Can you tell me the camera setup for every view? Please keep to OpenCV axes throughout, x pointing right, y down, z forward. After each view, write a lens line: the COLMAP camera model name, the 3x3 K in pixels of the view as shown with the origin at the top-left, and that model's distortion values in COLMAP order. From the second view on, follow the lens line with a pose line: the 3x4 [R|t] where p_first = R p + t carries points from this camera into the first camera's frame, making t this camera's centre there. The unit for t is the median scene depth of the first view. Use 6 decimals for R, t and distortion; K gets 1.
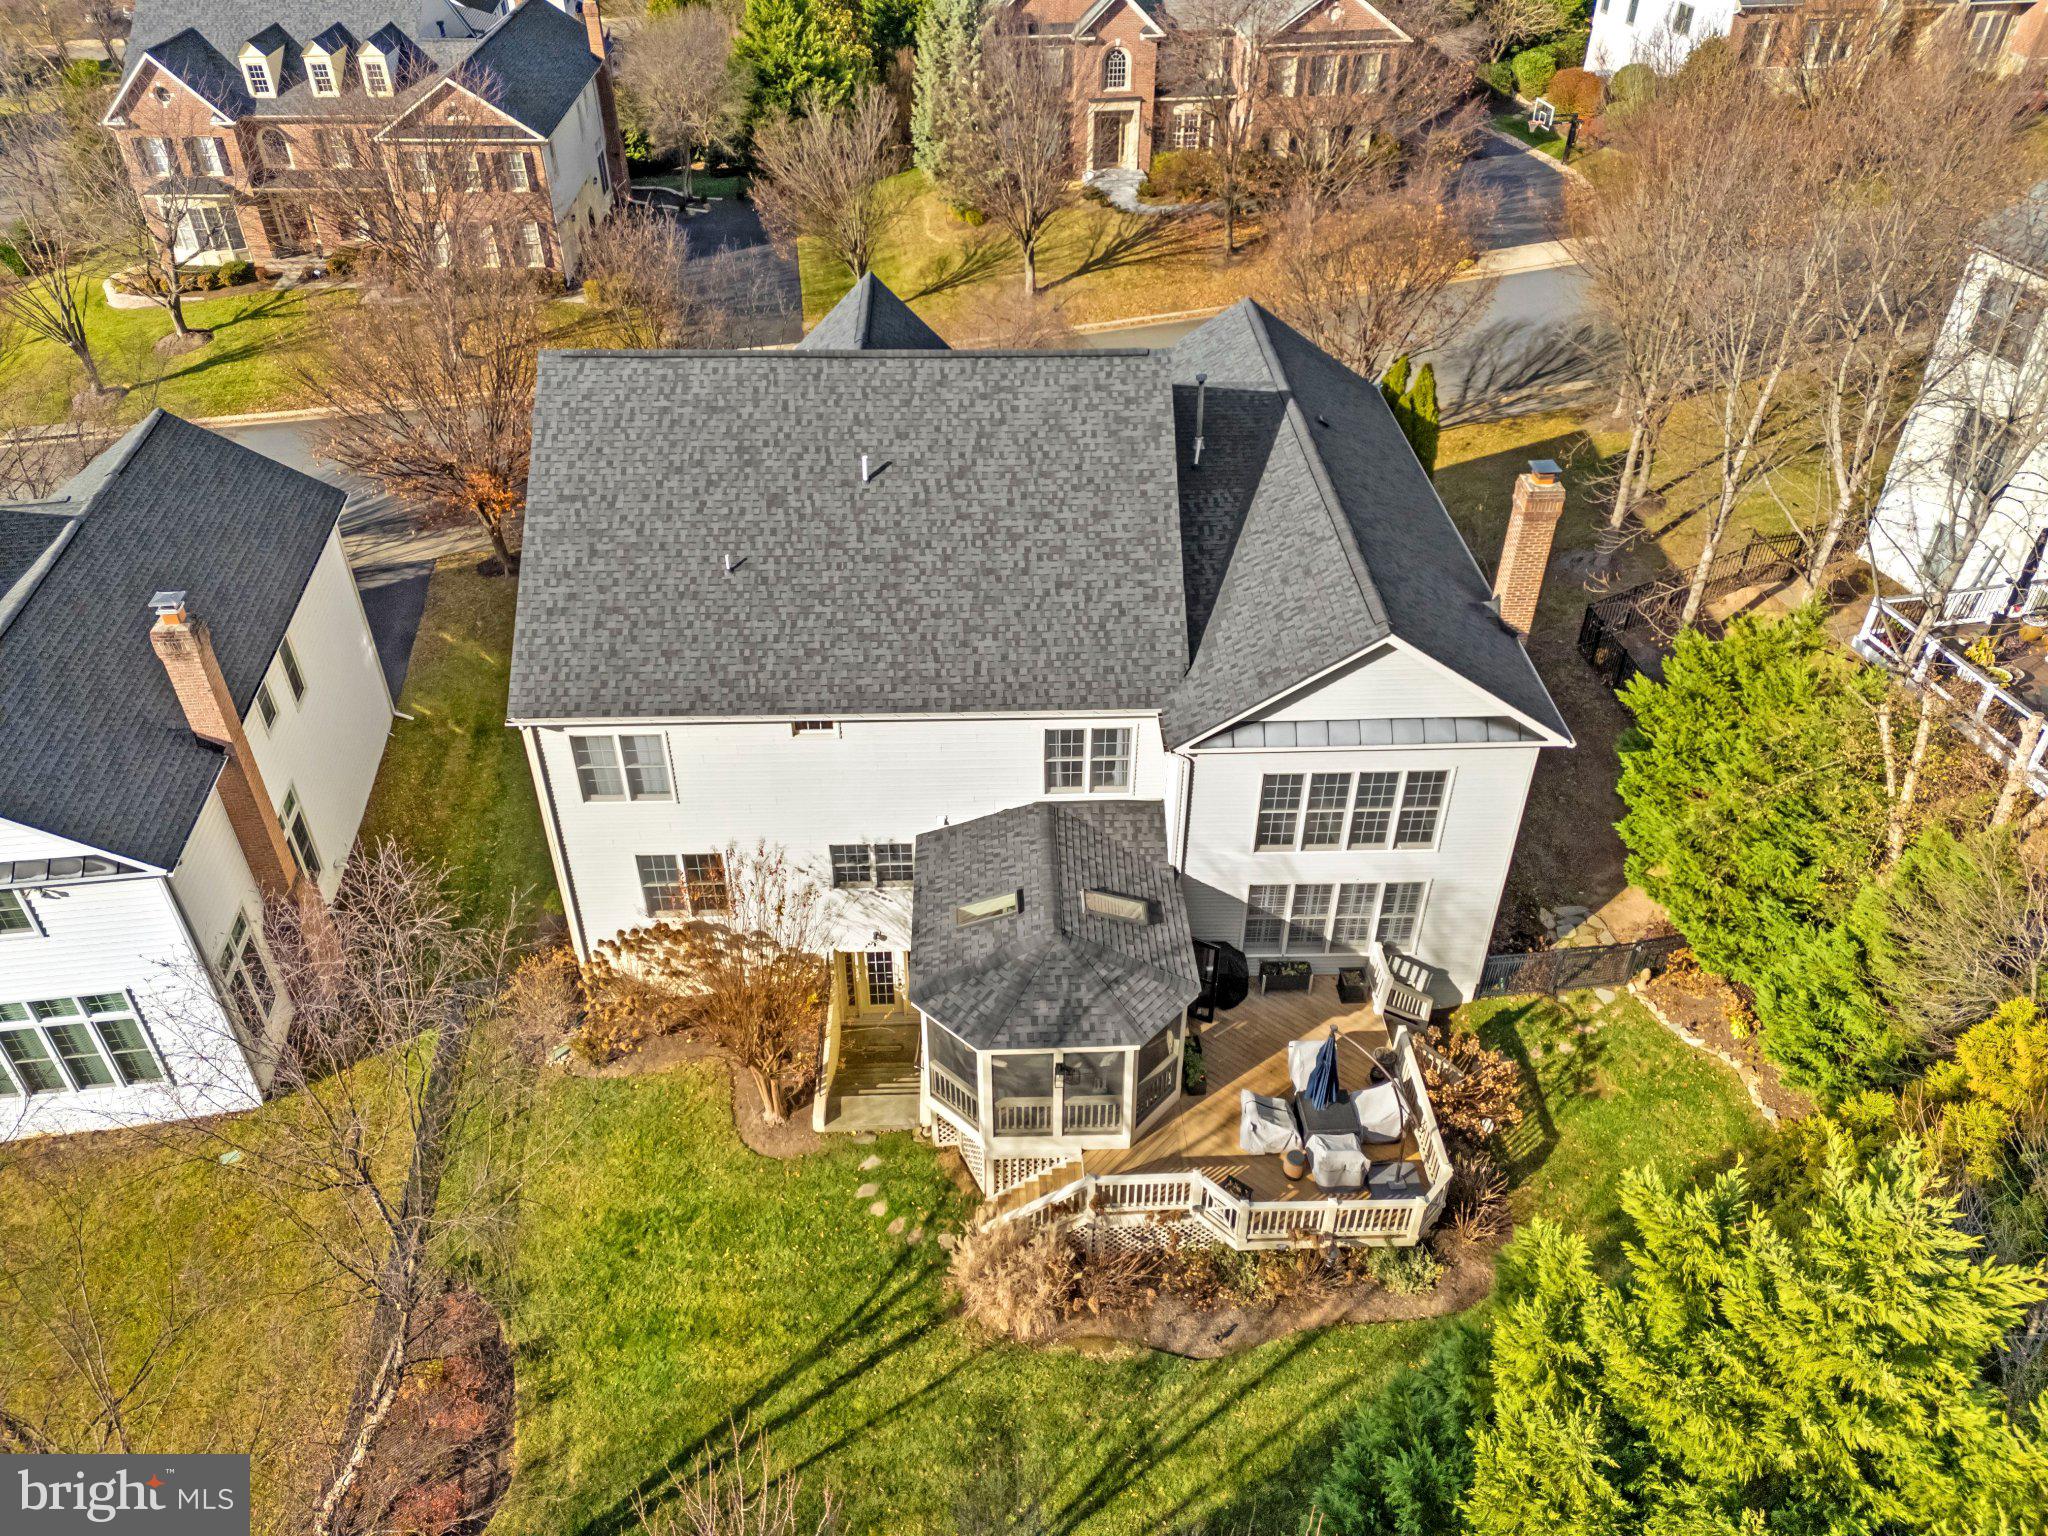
lens RADIAL K [[1538.9, 0, 1050.9], [0, 1538.9, 793.0], [0, 0, 1]] dist [0.070696, -0.068414]
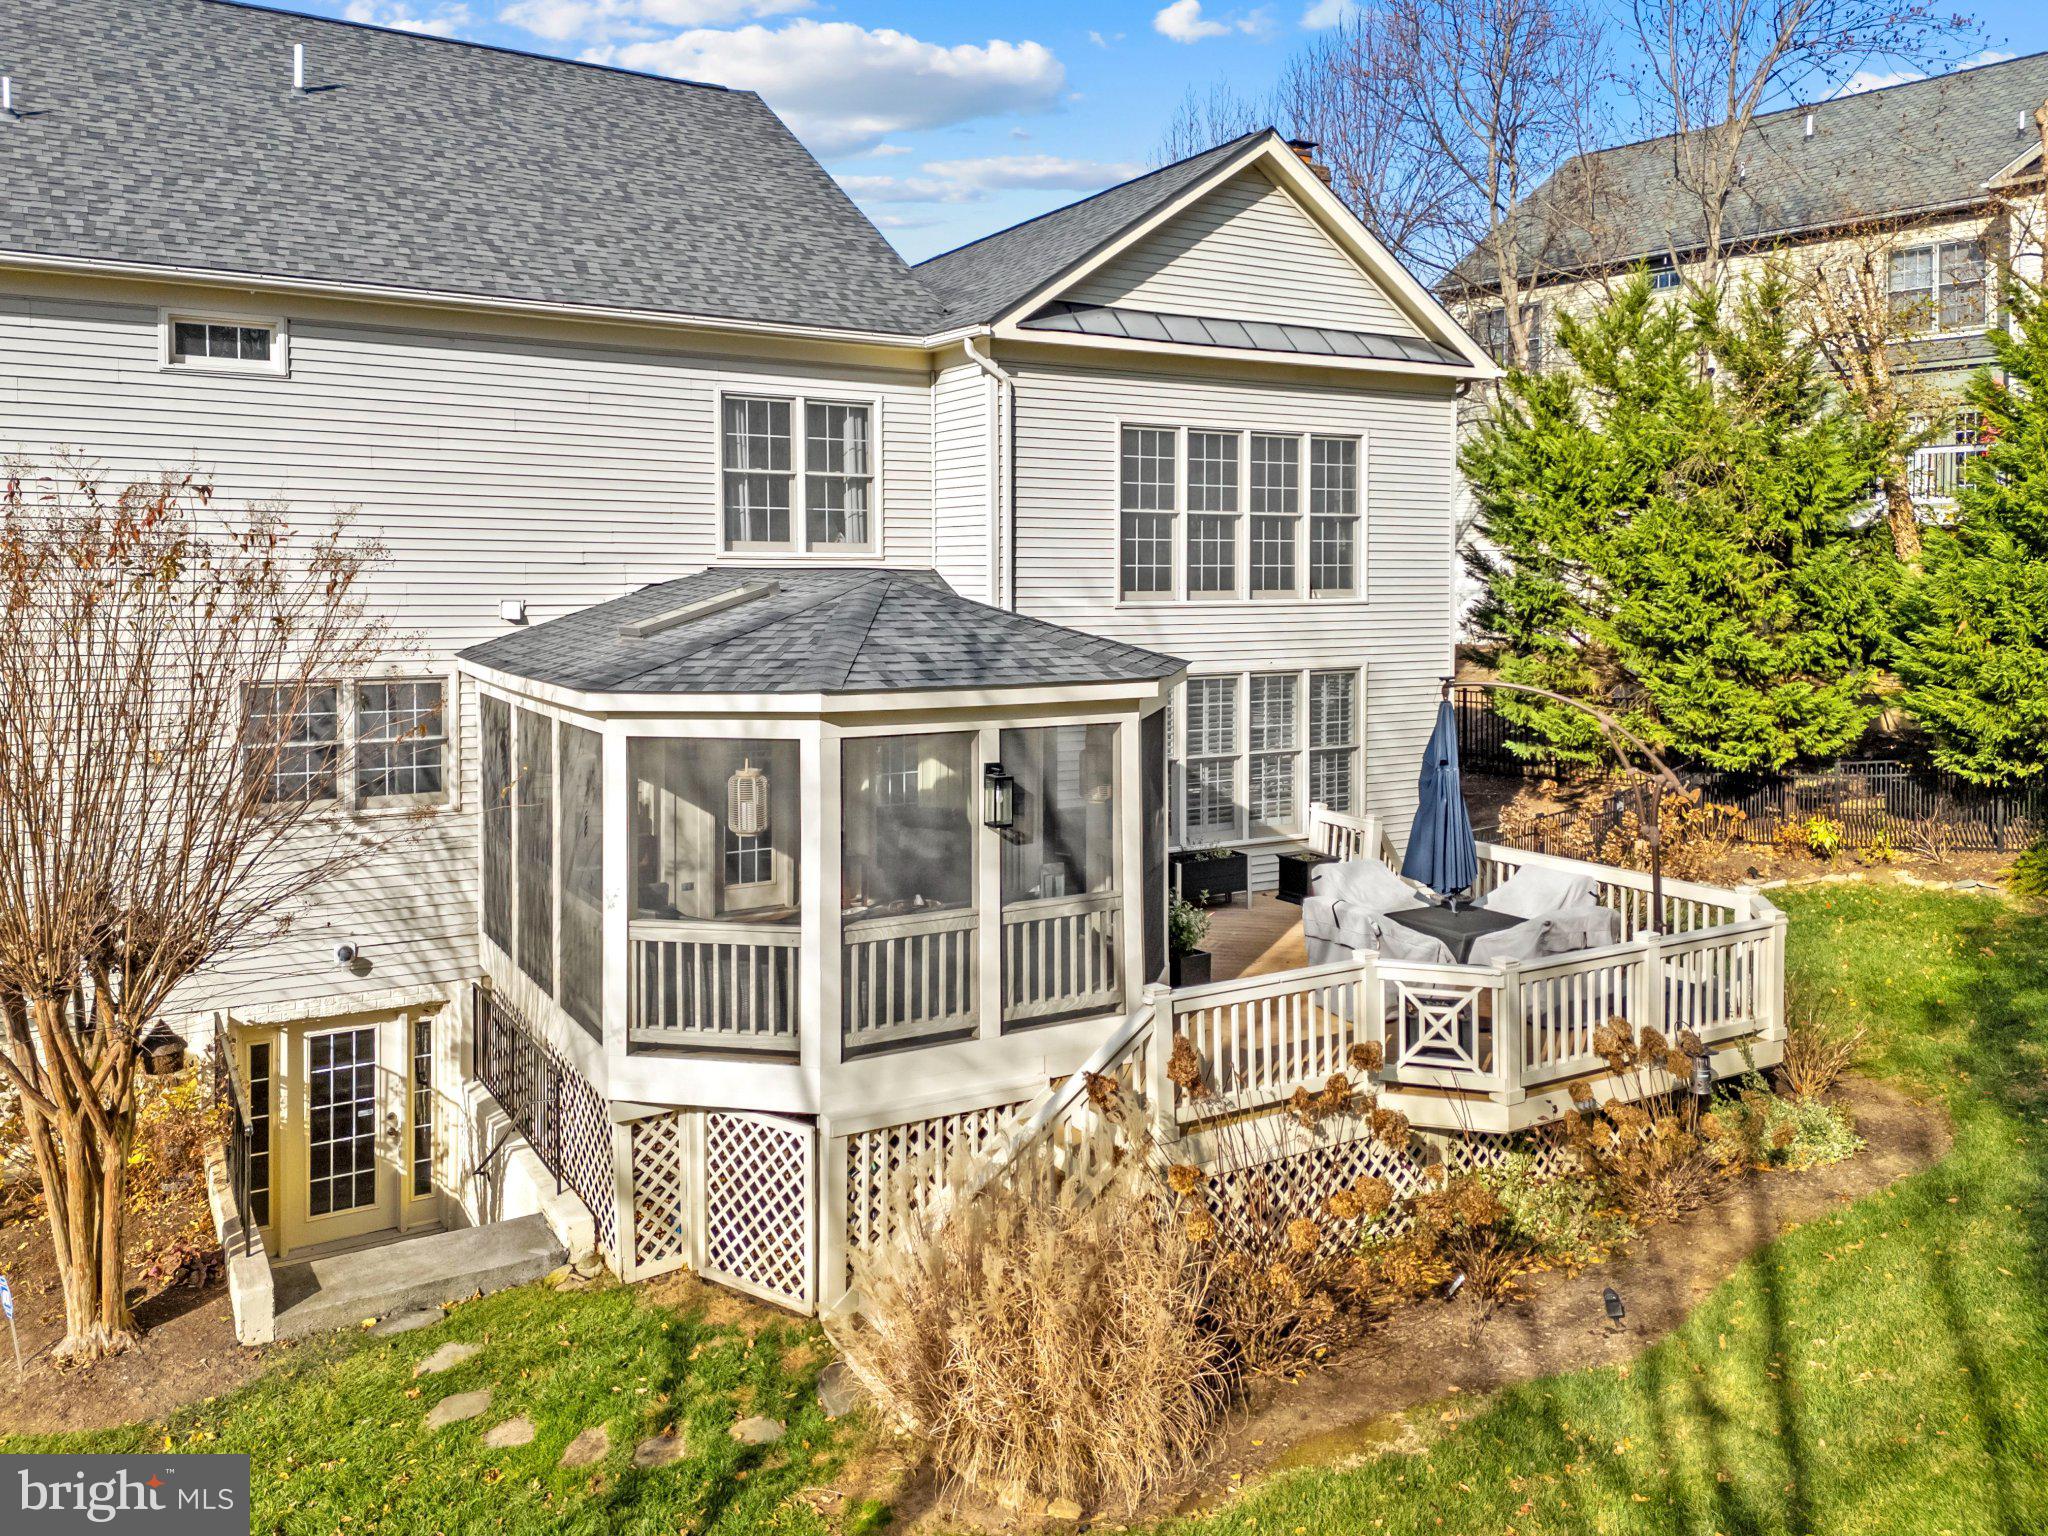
lens RADIAL K [[1538.9, 0, 1060.5], [0, 1538.9, 655.8], [0, 0, 1]] dist [0.070696, -0.068414]
pose [[0.871374, -0.030628, 0.489663, -0.163133], [0.311379, 0.805804, -0.503709, 0.331114], [-0.379145, 0.591389, 0.711693, 0.617804]]
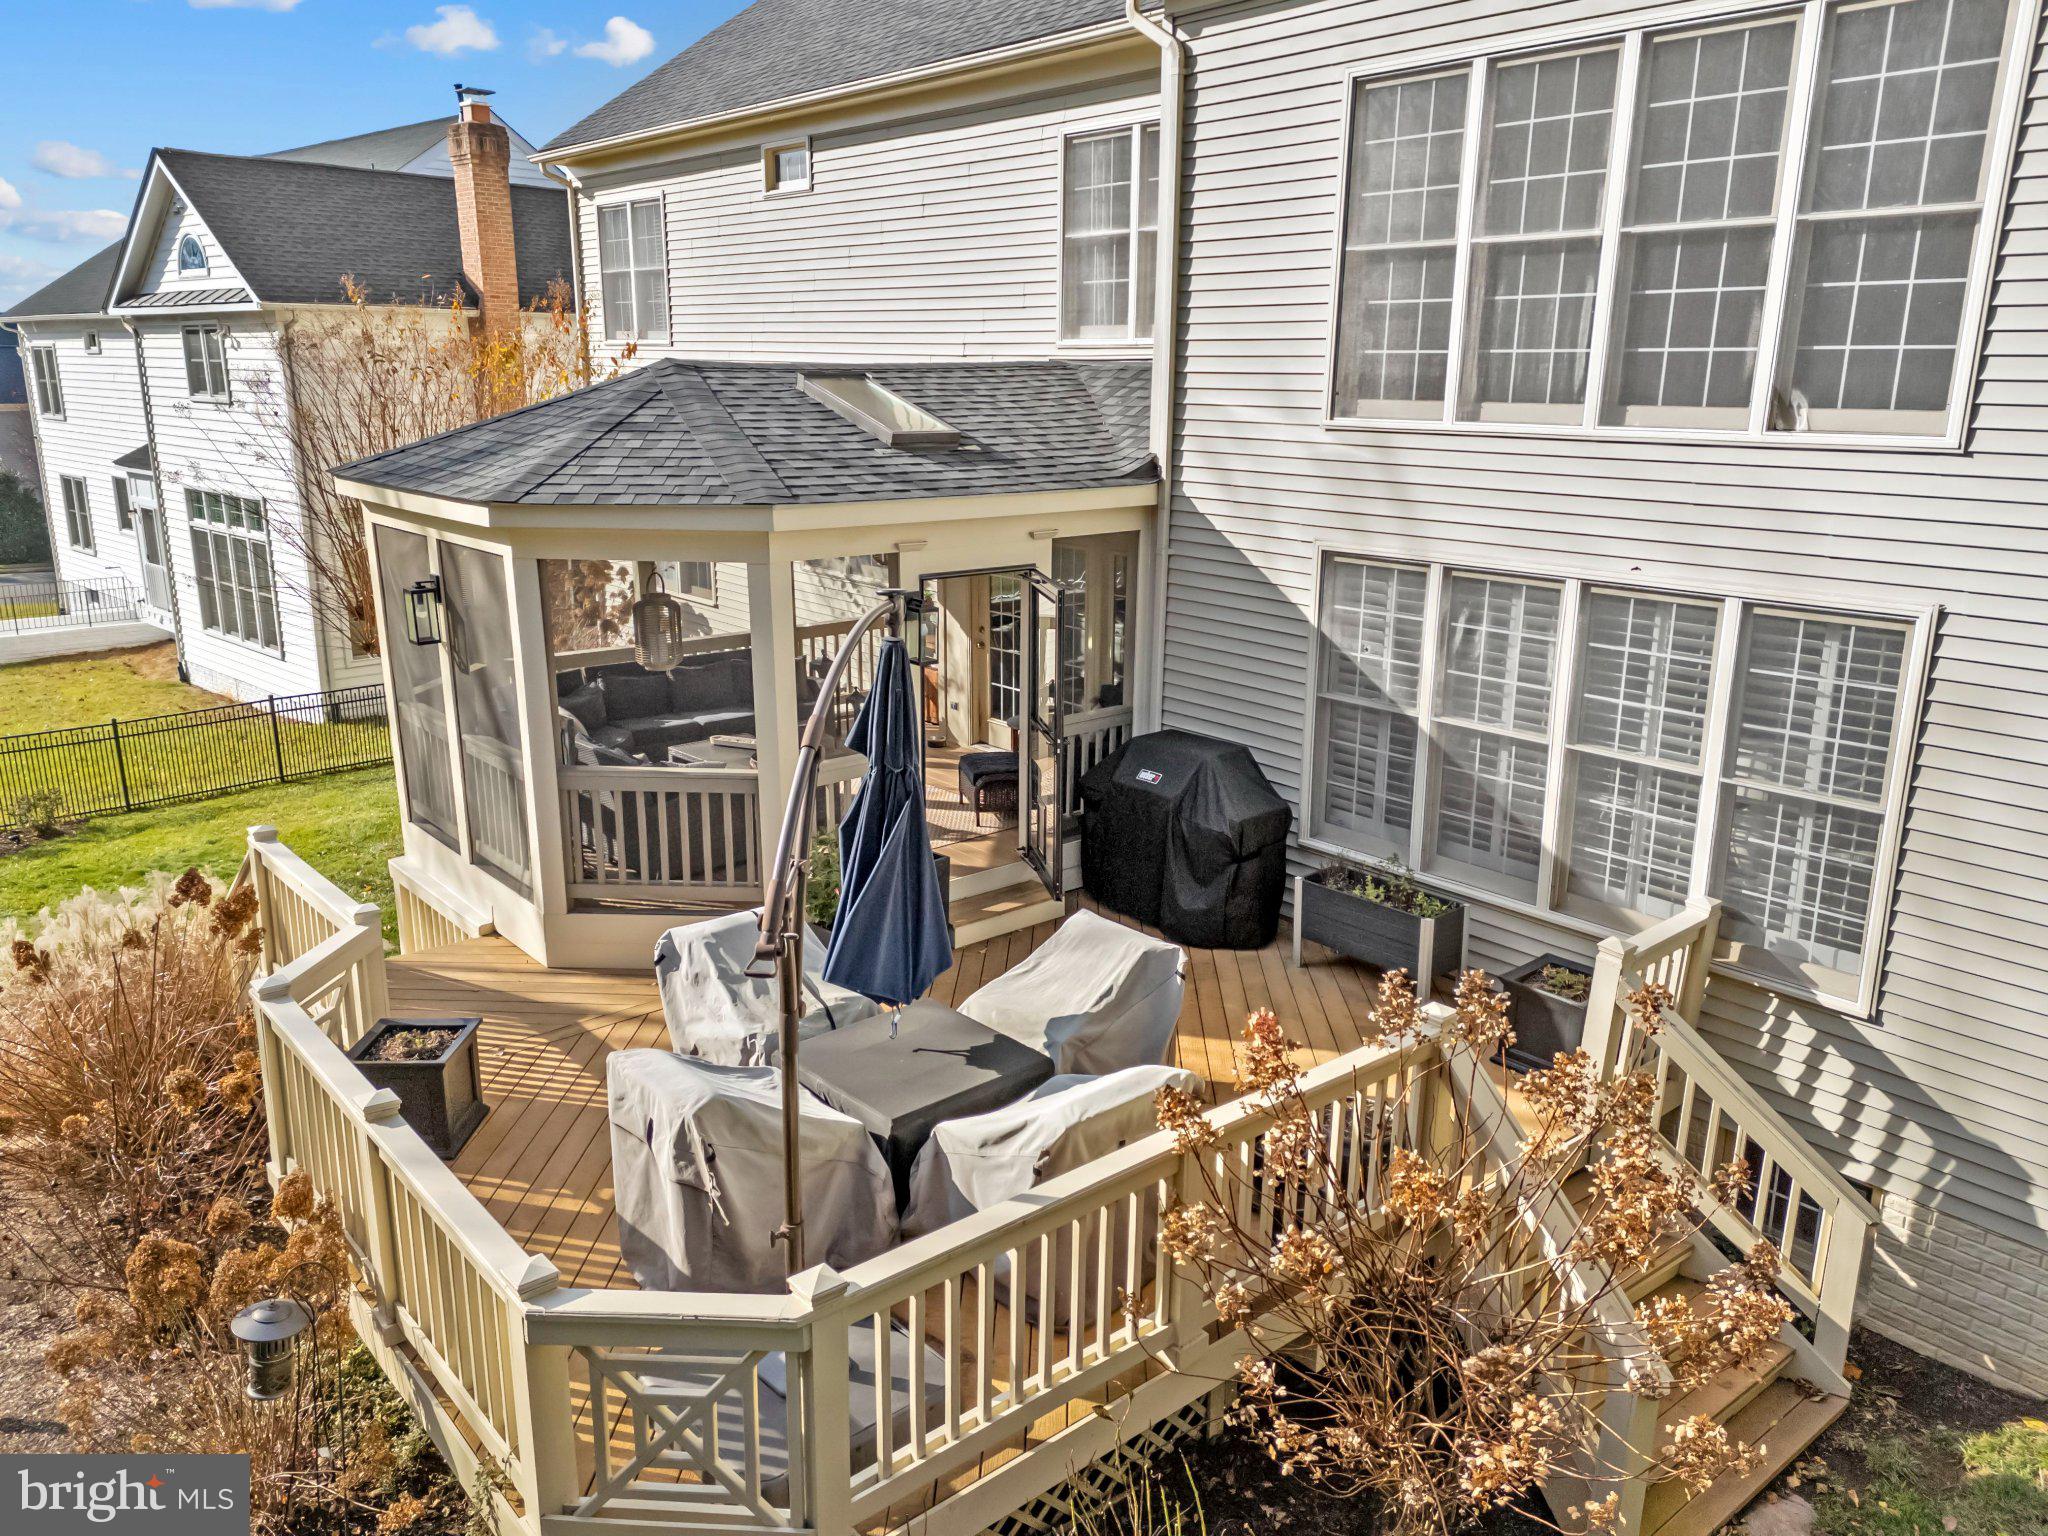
lens RADIAL K [[1538.9, 0, 1002.3], [0, 1538.9, 755.5], [0, 0, 1]] dist [0.070696, -0.068414]
pose [[0.593388, 0.193075, -0.781417, 0.357004], [-0.486001, 0.859811, -0.156612, 0.182872], [0.641633, 0.472701, 0.604037, 0.791826]]
